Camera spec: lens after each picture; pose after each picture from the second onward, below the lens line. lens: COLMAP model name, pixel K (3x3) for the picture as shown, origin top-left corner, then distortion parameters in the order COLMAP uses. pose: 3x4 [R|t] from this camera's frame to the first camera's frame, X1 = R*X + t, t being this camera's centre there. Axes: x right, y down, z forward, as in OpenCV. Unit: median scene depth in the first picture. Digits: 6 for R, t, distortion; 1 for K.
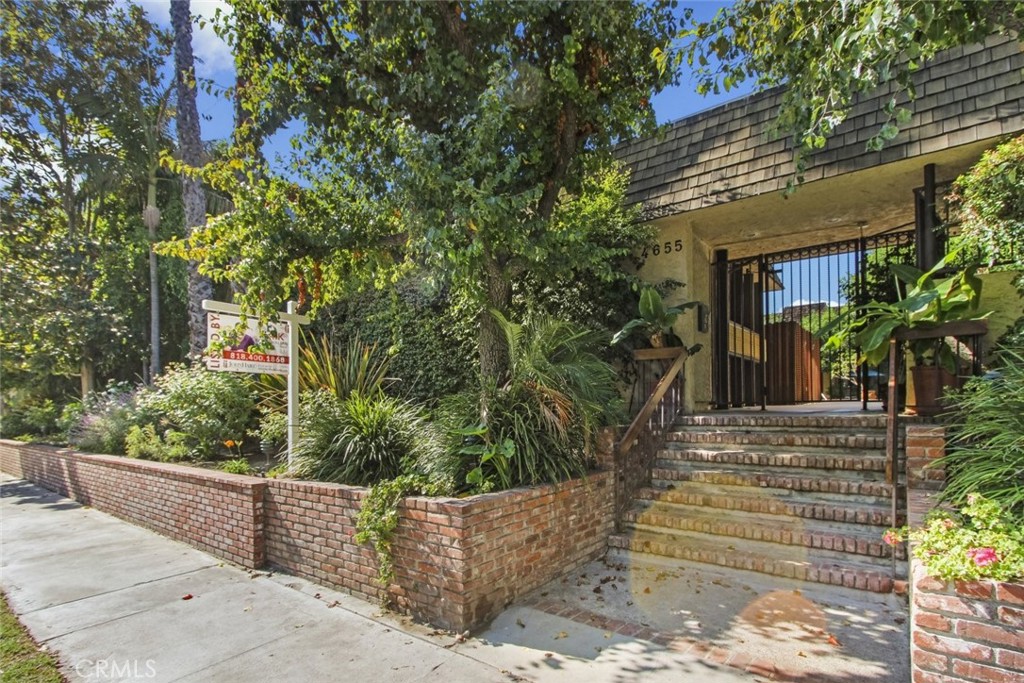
lens RADIAL K [[479.9, 0, 525.0], [0, 479.9, 347.4], [0, 0, 1]] dist [0.019151, 0.000062]
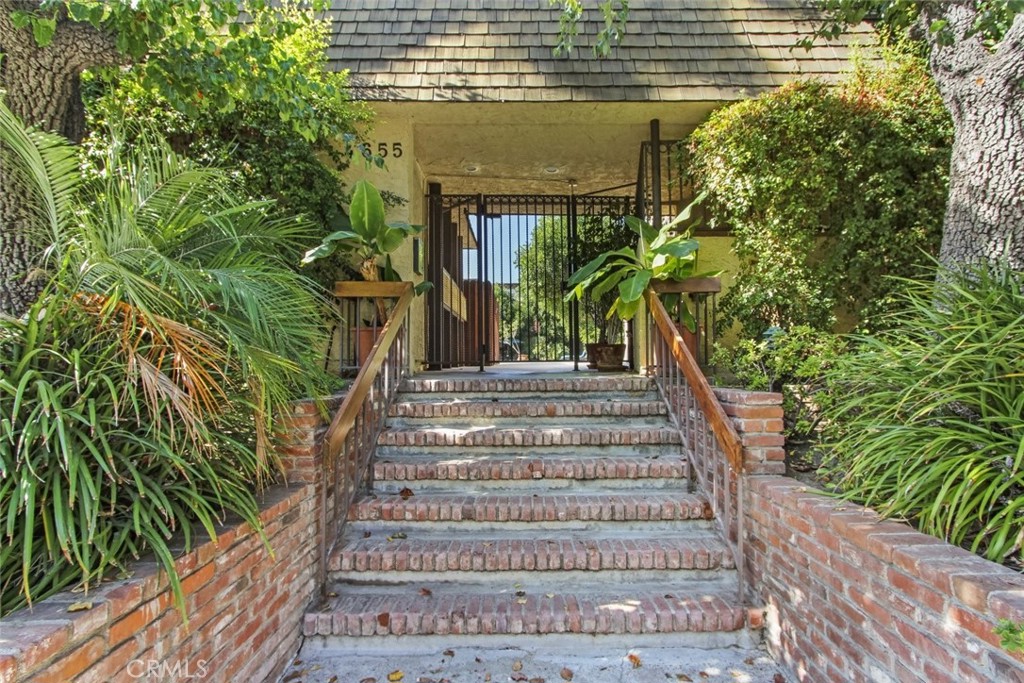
lens RADIAL K [[487.1, 0, 511.6], [0, 487.1, 370.7], [0, 0, 1]] dist [-0.003496, 0.000075]
pose [[0.811284, 0.003467, 0.584642, 0.041289], [-0.077750, 0.991740, 0.102010, 0.054403], [-0.579459, -0.128215, 0.804853, 0.405334]]
